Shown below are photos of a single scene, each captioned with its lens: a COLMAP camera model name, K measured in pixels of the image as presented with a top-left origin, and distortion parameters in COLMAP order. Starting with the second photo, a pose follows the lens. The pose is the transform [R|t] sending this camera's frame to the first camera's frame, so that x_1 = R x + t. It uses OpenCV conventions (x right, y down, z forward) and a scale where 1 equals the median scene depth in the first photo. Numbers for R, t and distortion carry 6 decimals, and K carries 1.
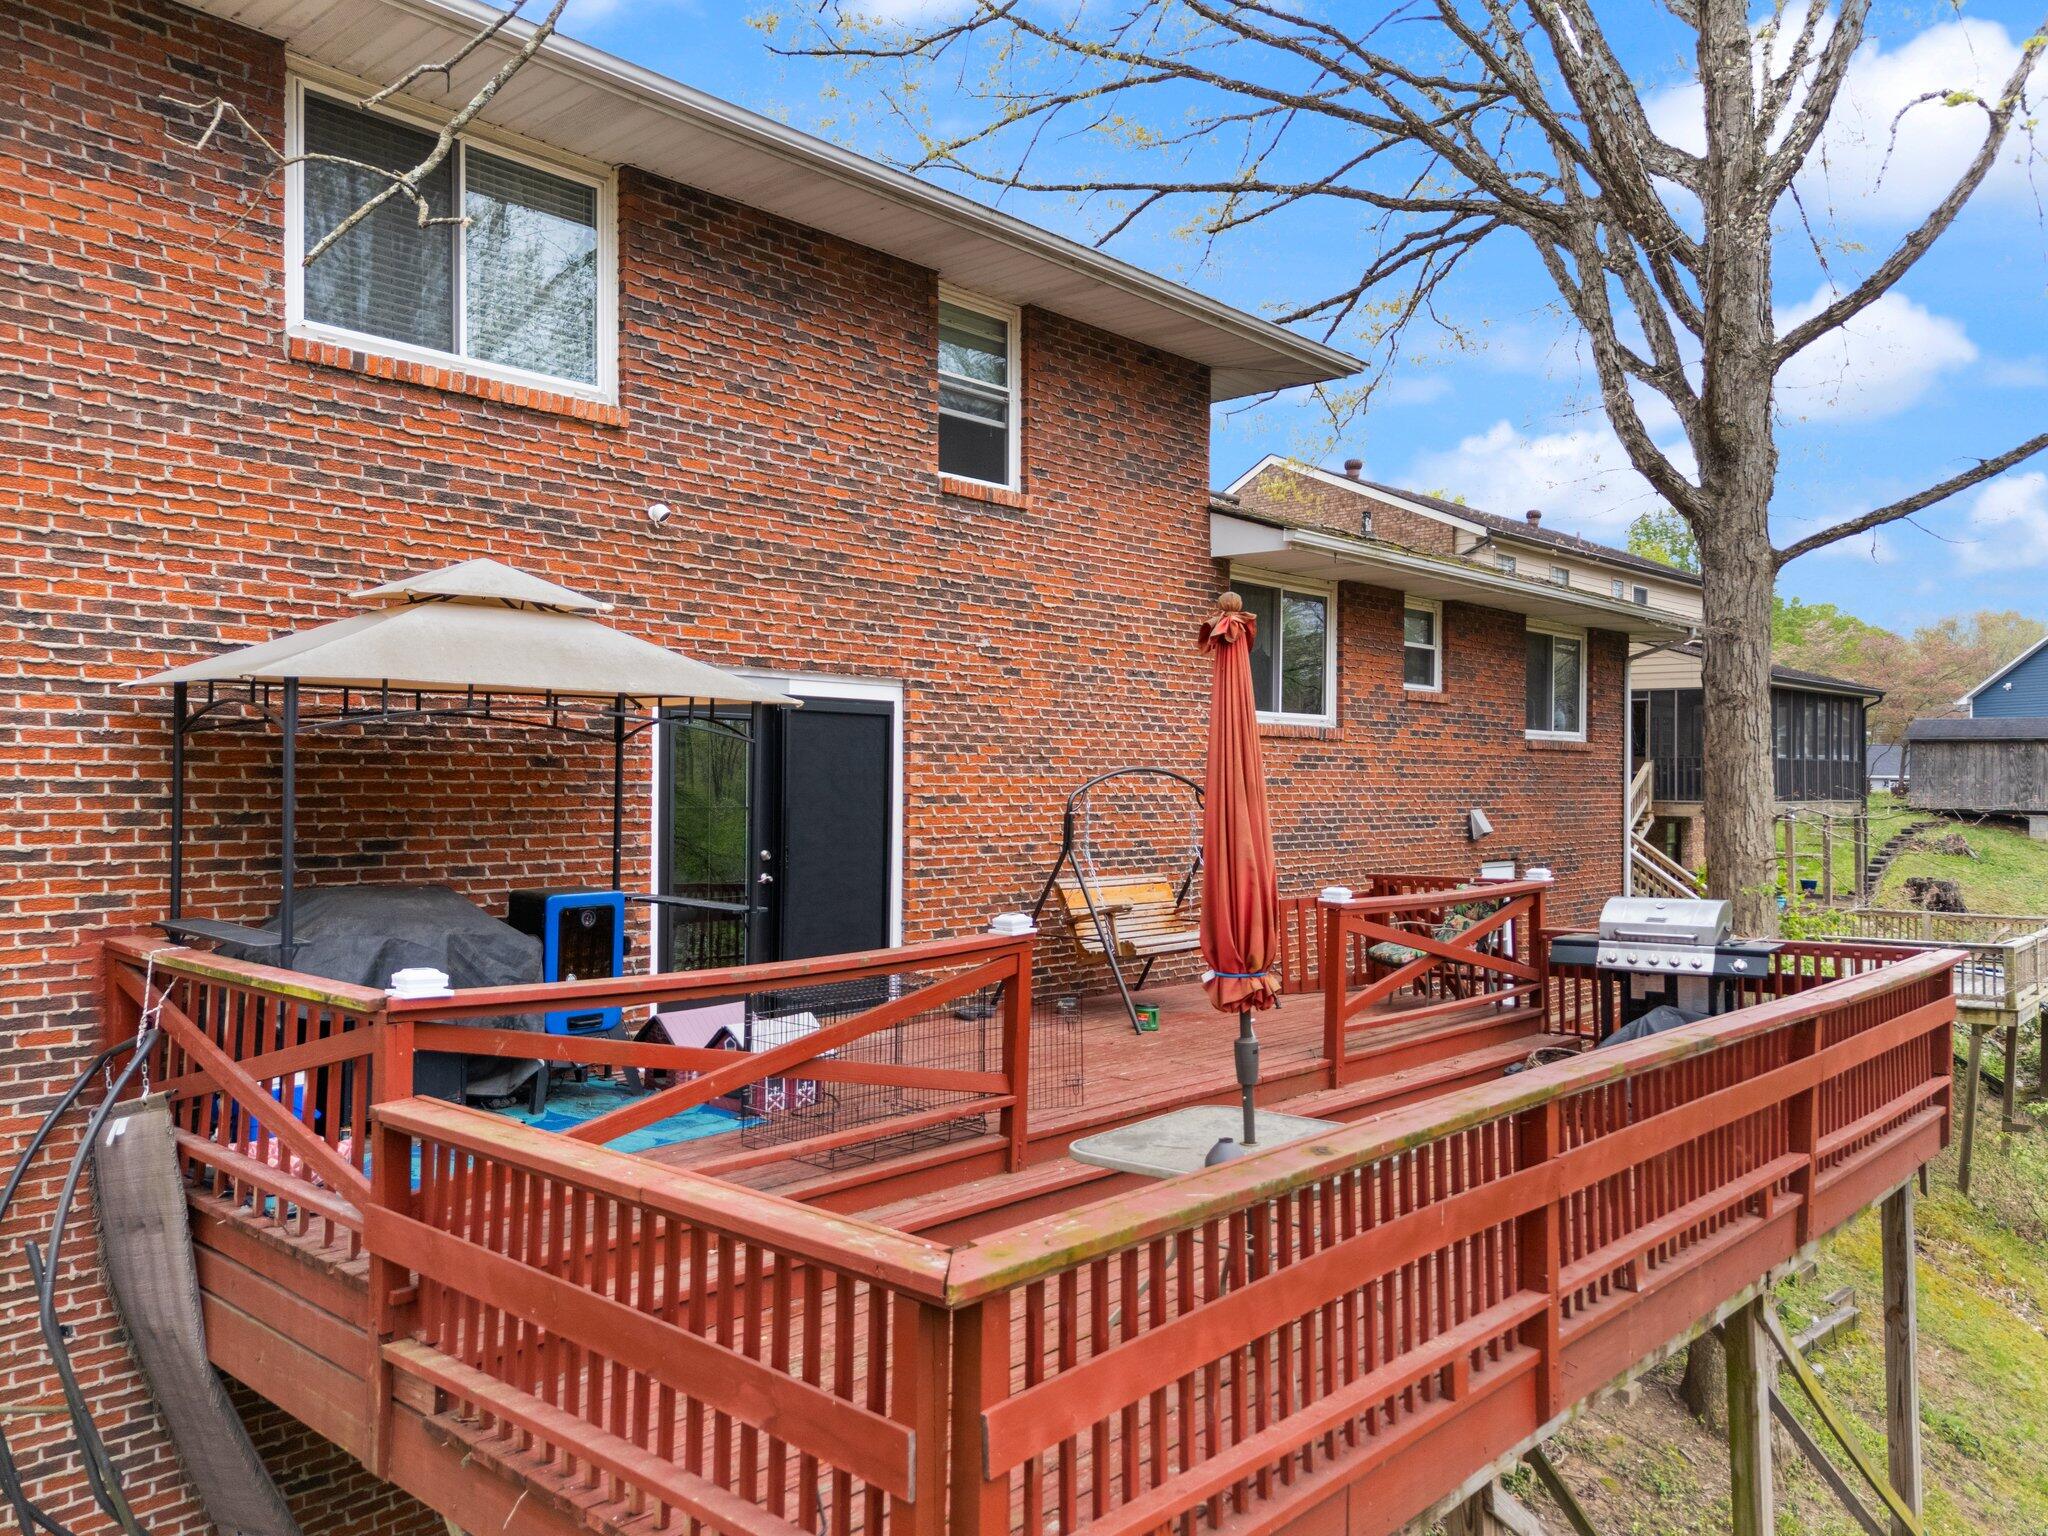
lens RADIAL K [[1526.9, 0, 1024.0], [0, 1526.9, 768.0], [0, 0, 1]] dist [0.036971, -0.043920]
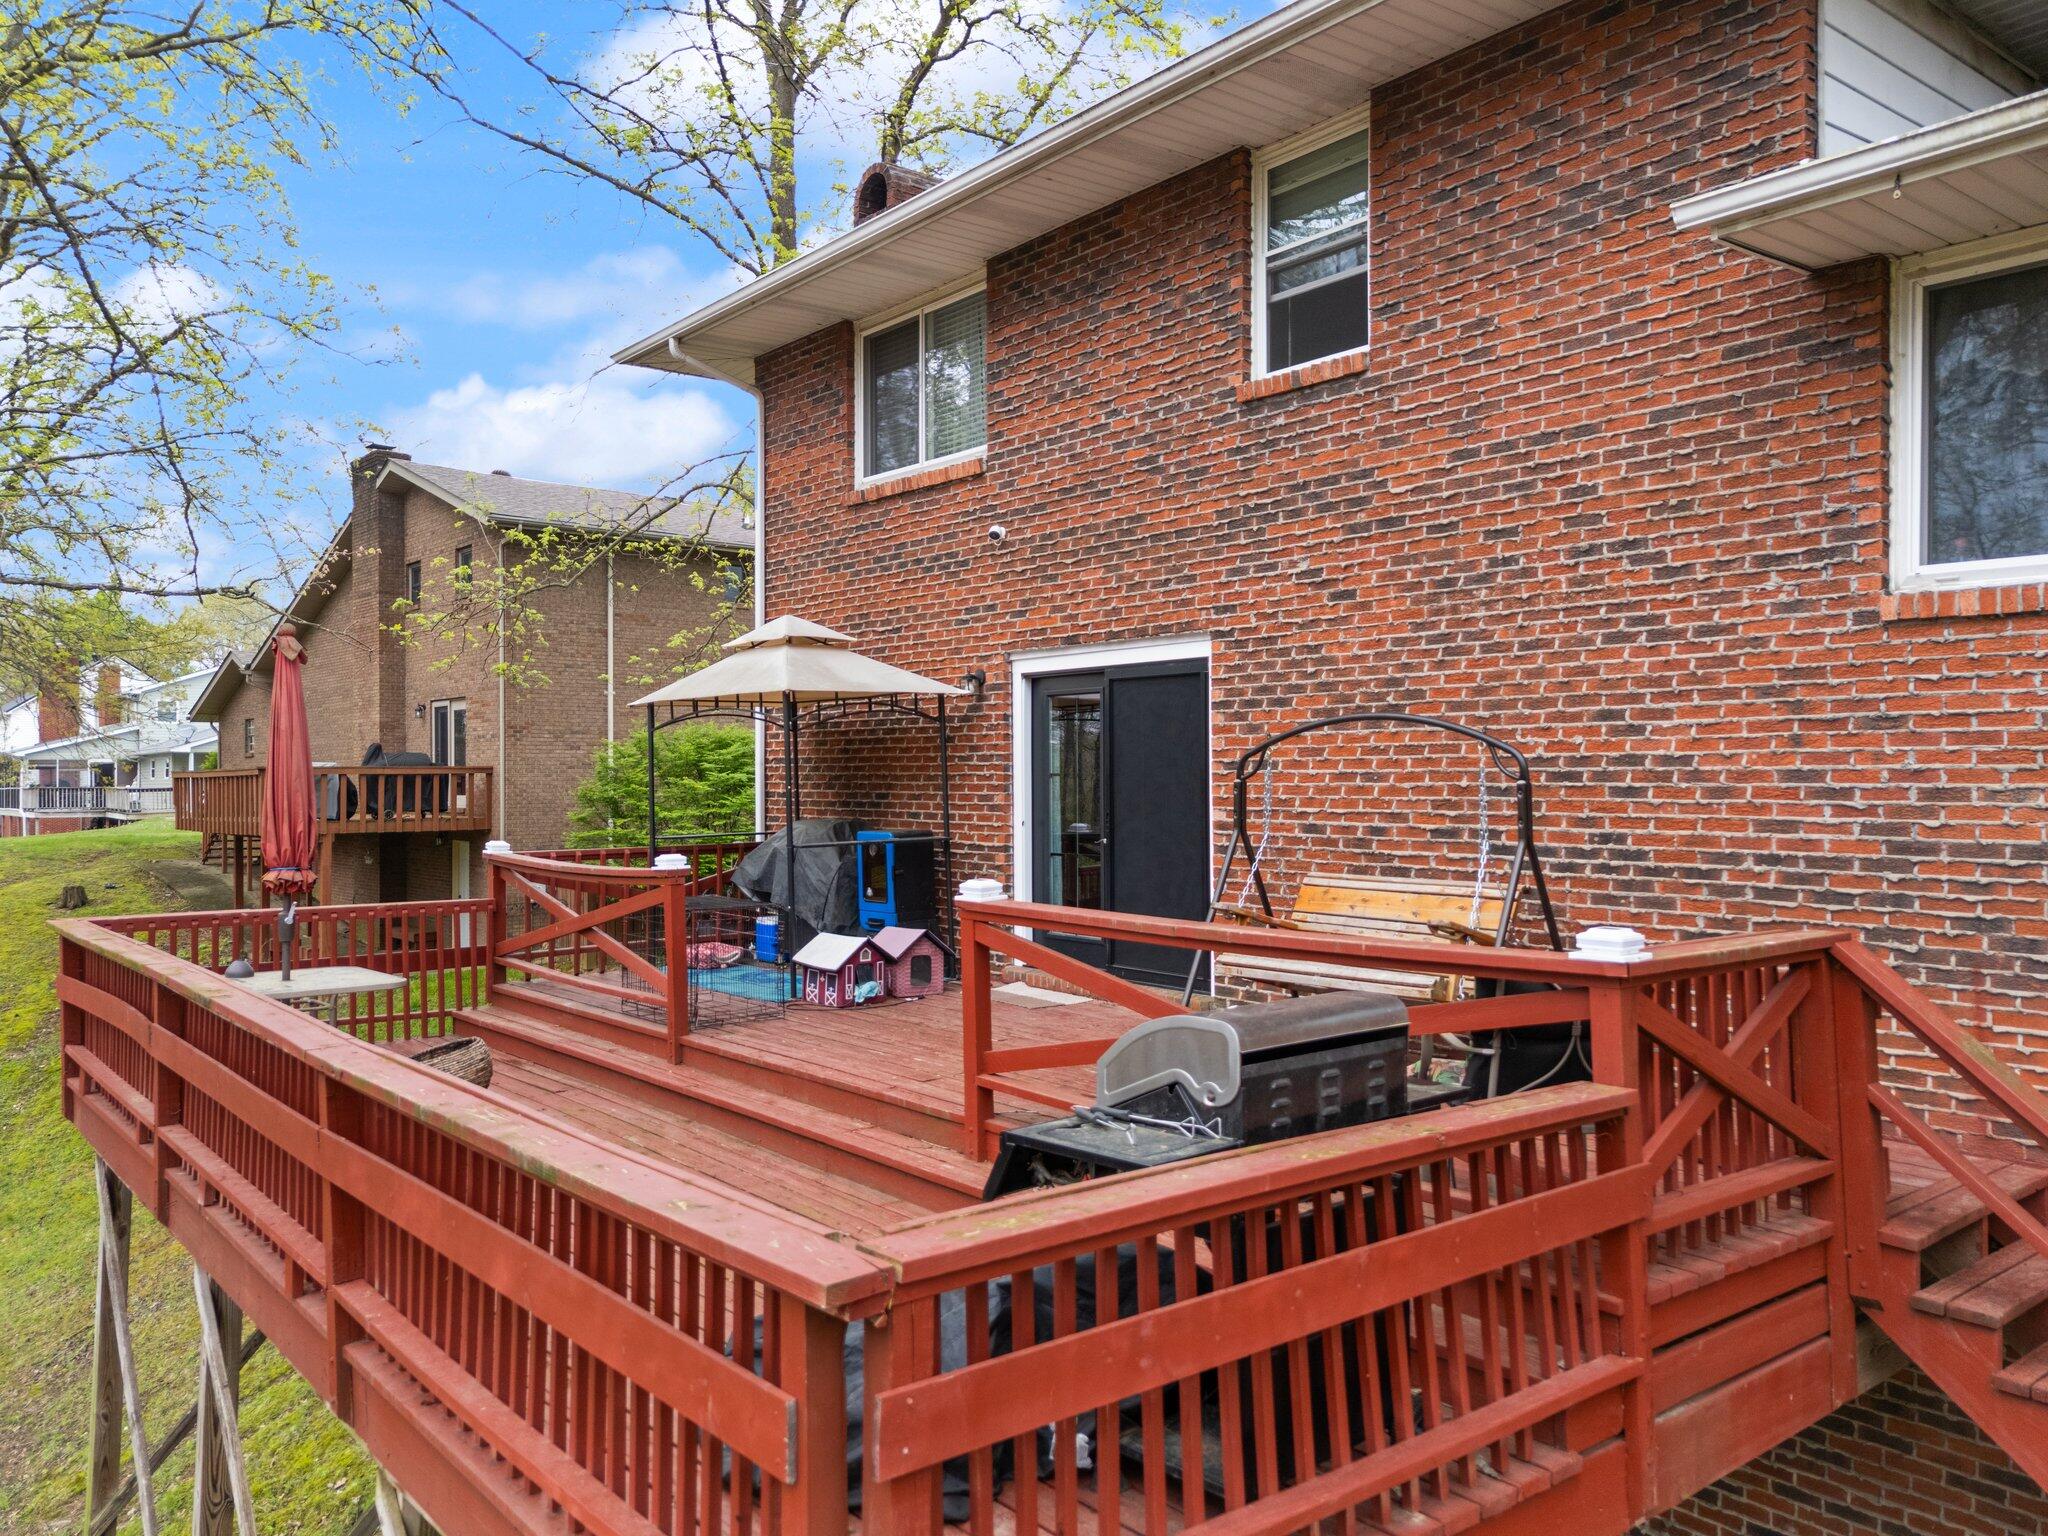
lens RADIAL K [[1526.9, 0, 1024.0], [0, 1526.9, 768.0], [0, 0, 1]] dist [0.036971, -0.043920]
pose [[-0.173402, -0.003606, -0.984845, 0.788881], [0.019713, 0.999780, -0.007132, 0.025287], [0.984654, -0.020651, -0.173293, 1.006108]]
